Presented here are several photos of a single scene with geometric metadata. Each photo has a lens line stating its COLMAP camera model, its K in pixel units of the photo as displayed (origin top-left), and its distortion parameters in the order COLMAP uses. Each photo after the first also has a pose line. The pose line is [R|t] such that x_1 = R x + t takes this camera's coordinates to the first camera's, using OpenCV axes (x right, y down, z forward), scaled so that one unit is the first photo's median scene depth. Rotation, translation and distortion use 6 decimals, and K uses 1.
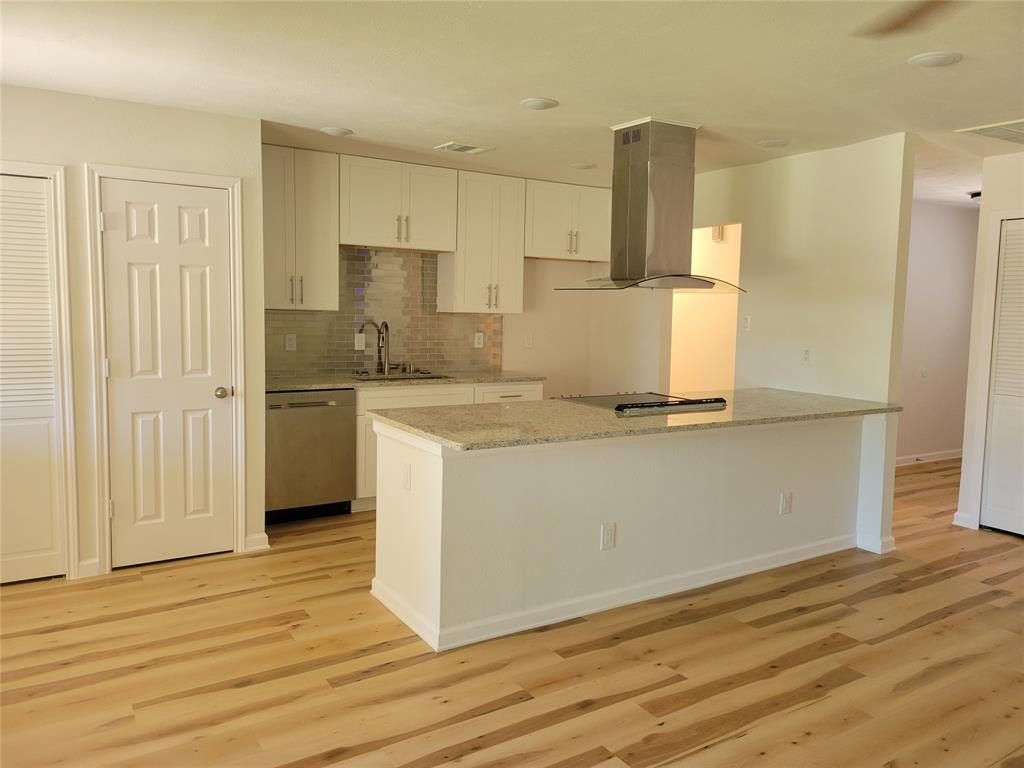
lens RADIAL K [[773.2, 0, 512.0], [0, 773.2, 384.0], [0, 0, 1]] dist [0.001095, -0.001730]
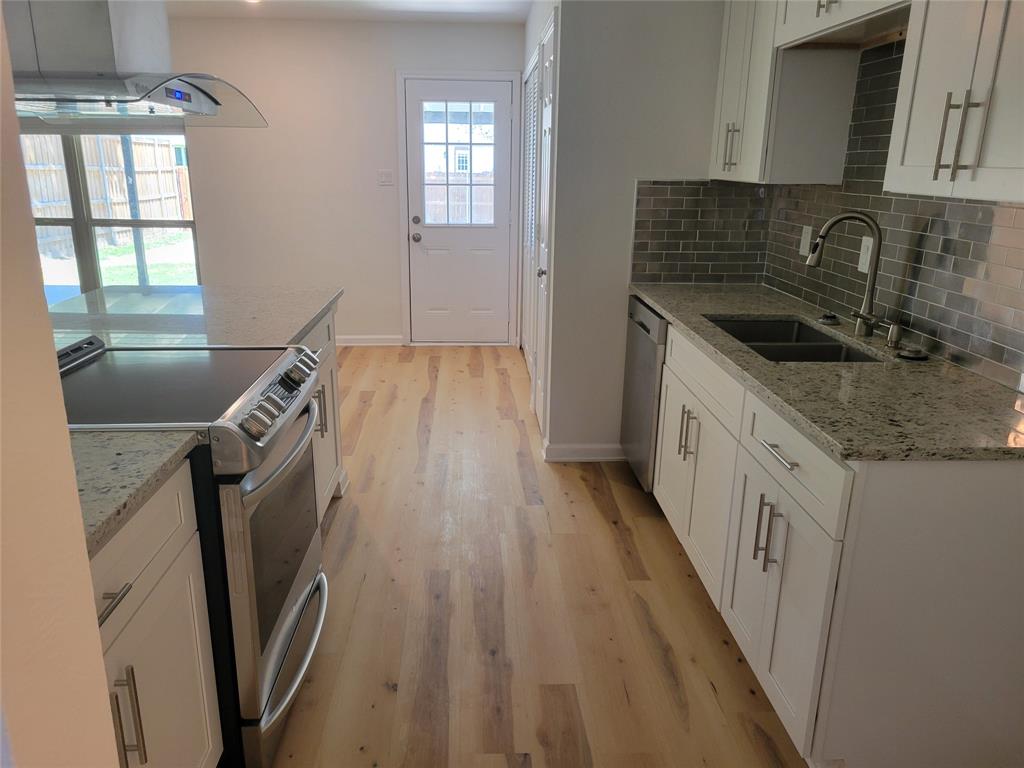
lens RADIAL K [[773.2, 0, 512.0], [0, 773.2, 384.0], [0, 0, 1]] dist [0.001095, -0.001730]
pose [[-0.491199, 0.213874, -0.844382, 0.394248], [-0.107680, 0.947042, 0.302517, -0.120626], [0.864366, 0.239519, -0.442156, 1.271425]]
